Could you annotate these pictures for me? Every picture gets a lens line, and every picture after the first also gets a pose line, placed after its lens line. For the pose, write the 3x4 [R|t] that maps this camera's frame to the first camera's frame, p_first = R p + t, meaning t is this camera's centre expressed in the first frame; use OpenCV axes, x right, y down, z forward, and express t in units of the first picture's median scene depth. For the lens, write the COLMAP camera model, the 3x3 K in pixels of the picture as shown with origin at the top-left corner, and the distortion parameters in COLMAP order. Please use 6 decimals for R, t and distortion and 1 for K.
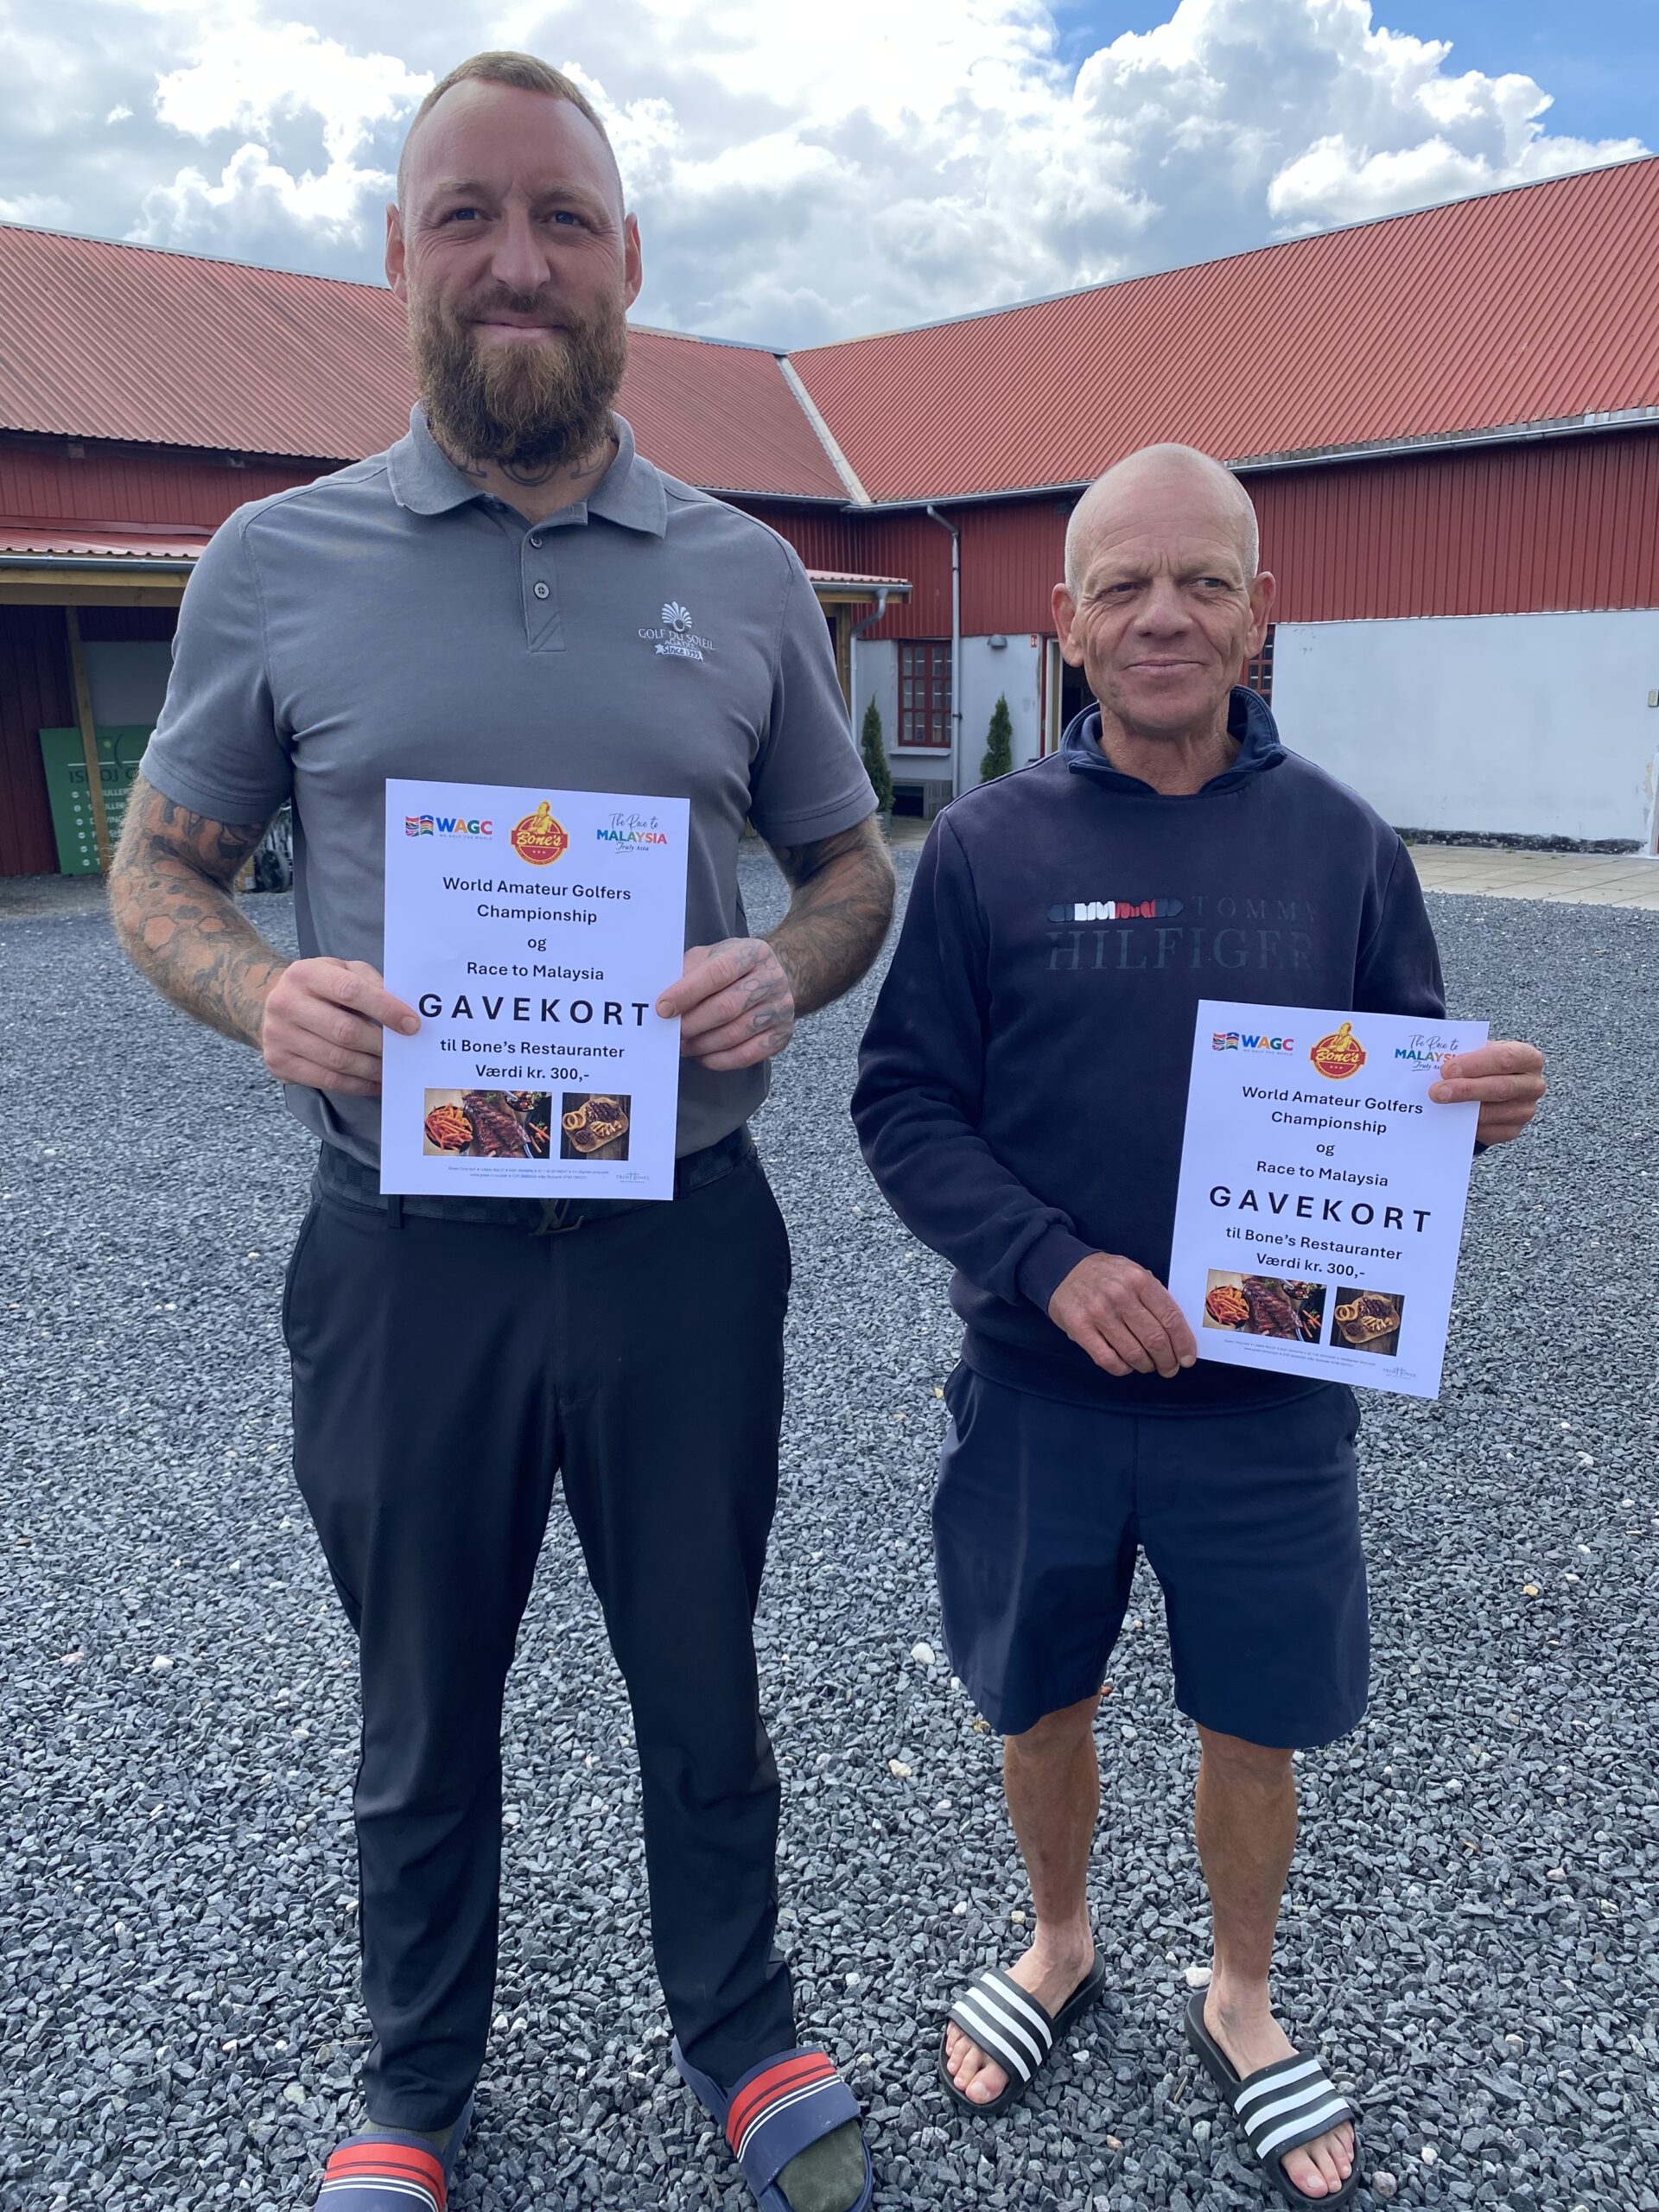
lens RADIAL K [[1671.1, 0, 836.8], [0, 1671.1, 1099.9], [0, 0, 1]] dist [0.015214, -0.009090]
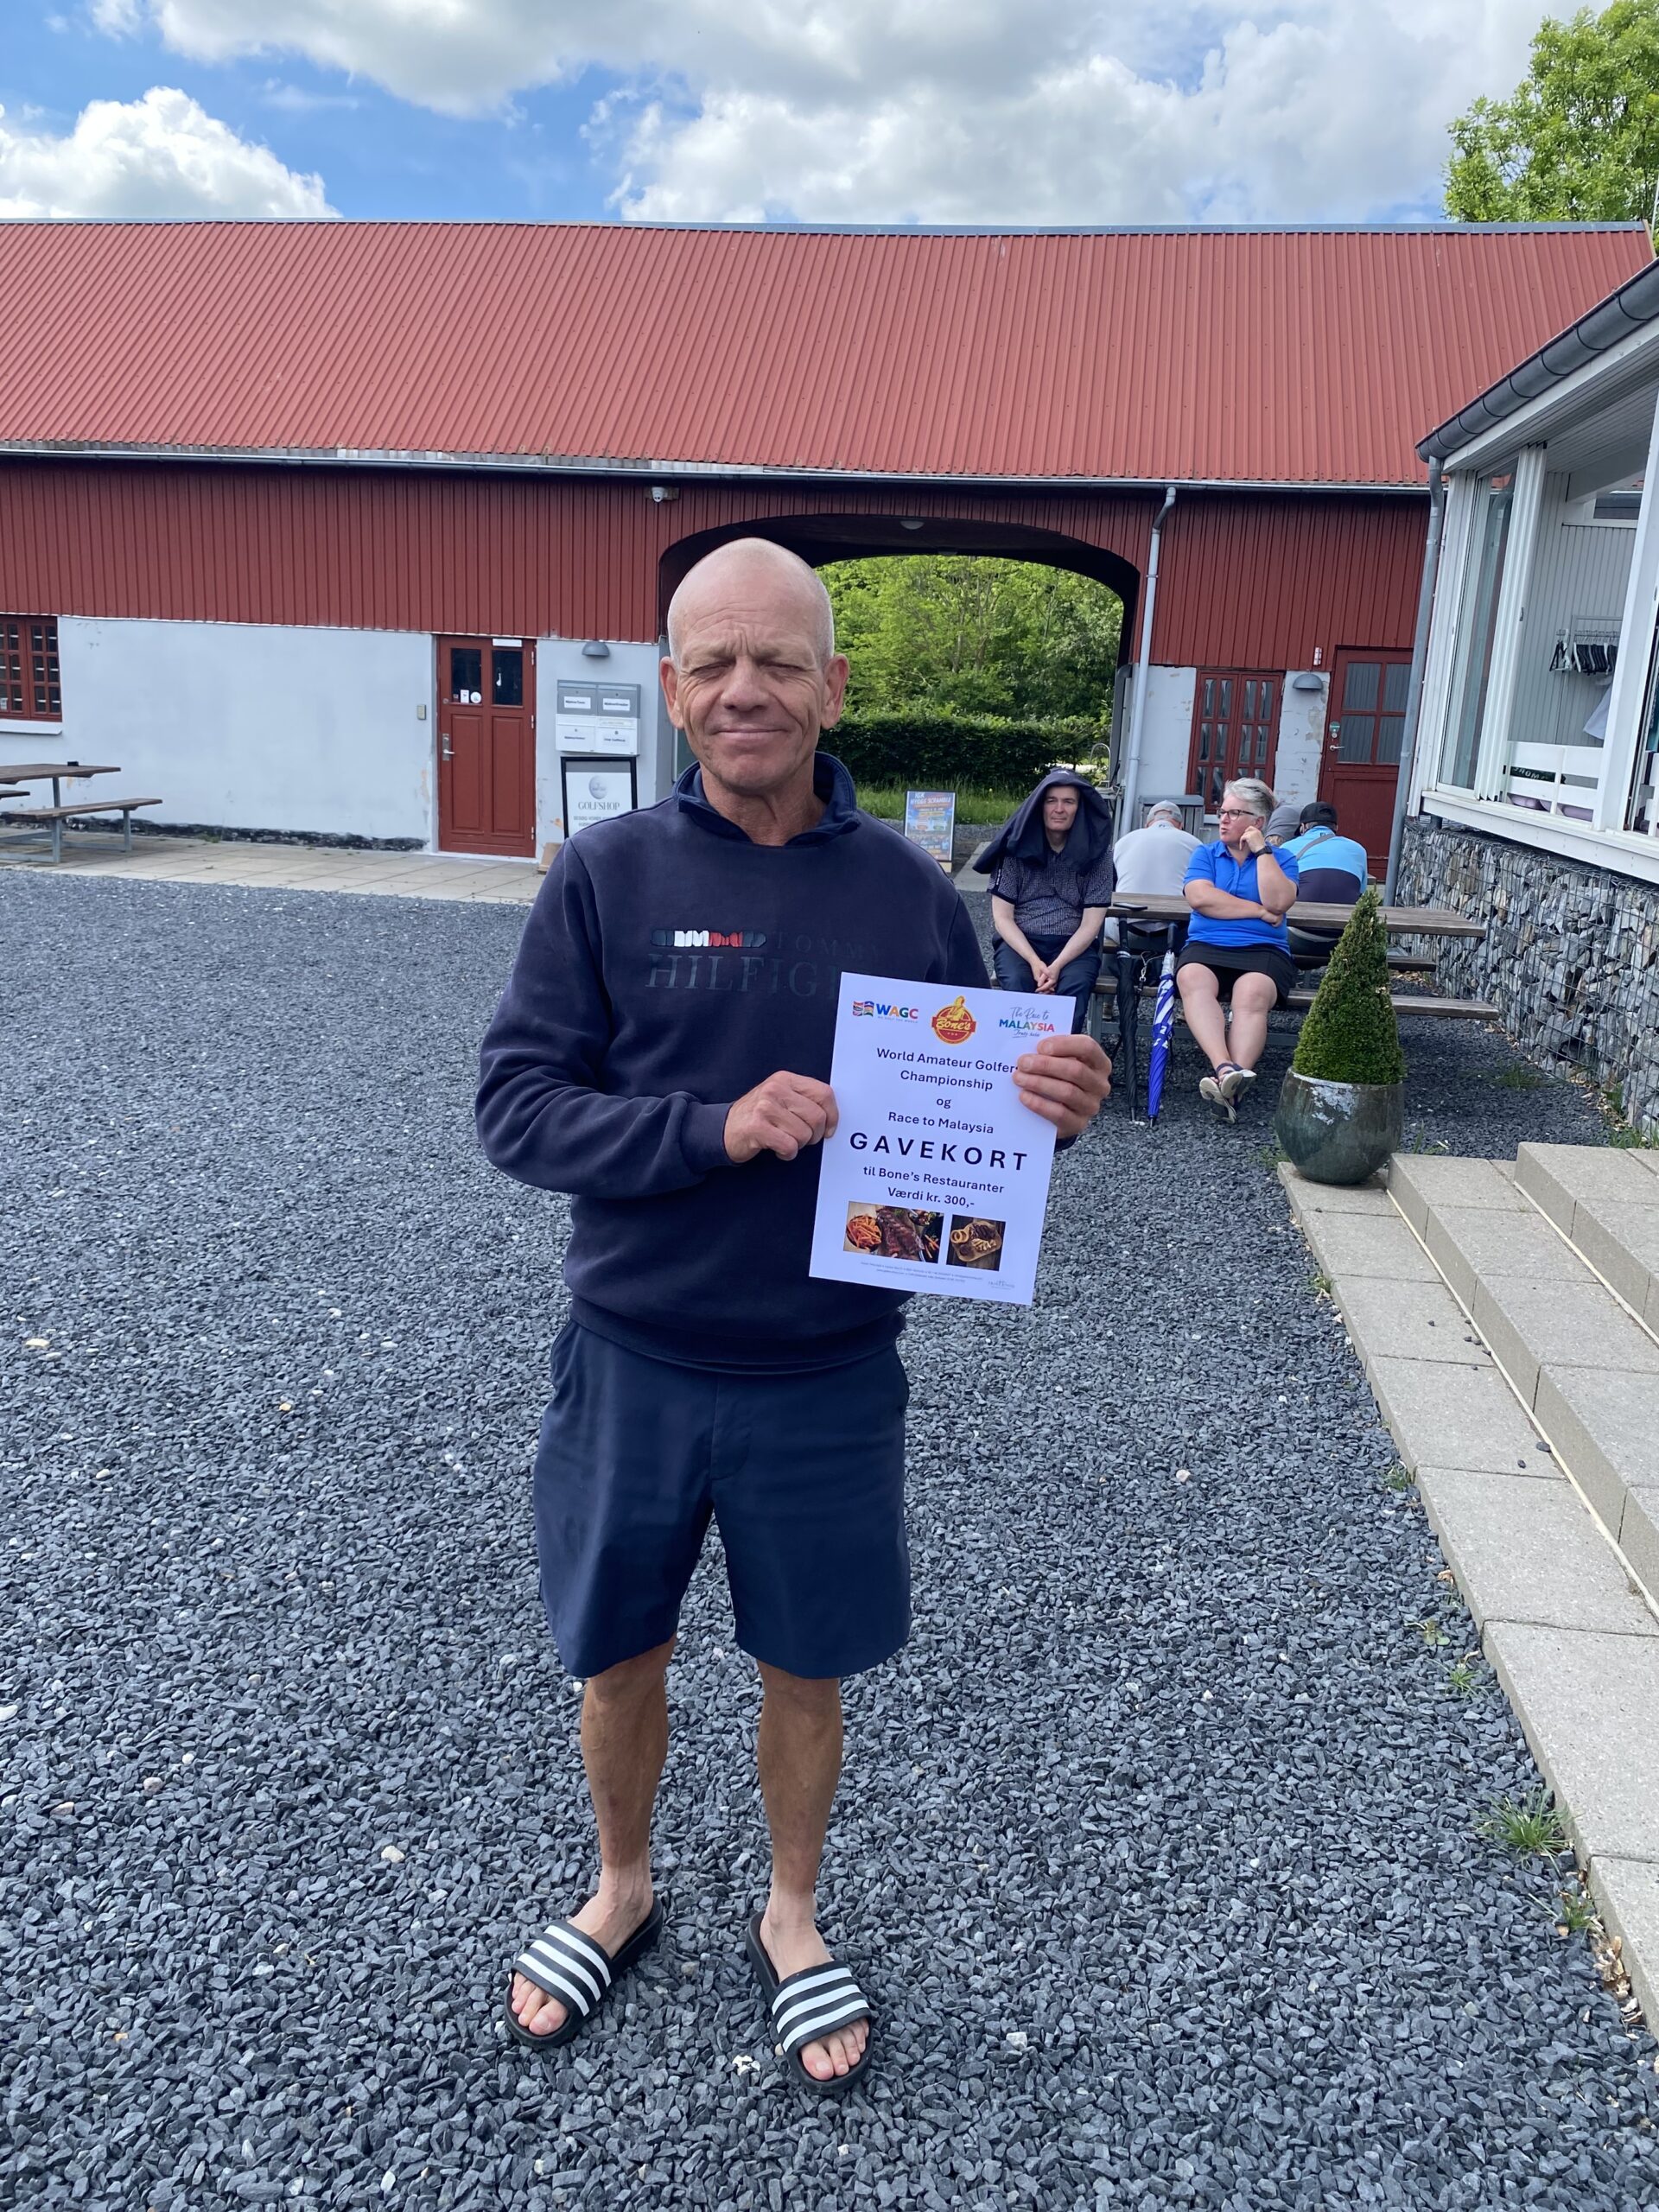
lens RADIAL K [[1671.1, 0, 815.1], [0, 1671.1, 1091.2], [0, 0, 1]] dist [0.015214, -0.009090]
pose [[0.793138, -0.090194, 0.602326, -0.013937], [0.093830, 0.995262, 0.025479, 0.064573], [-0.601771, 0.036308, 0.797843, -0.297611]]
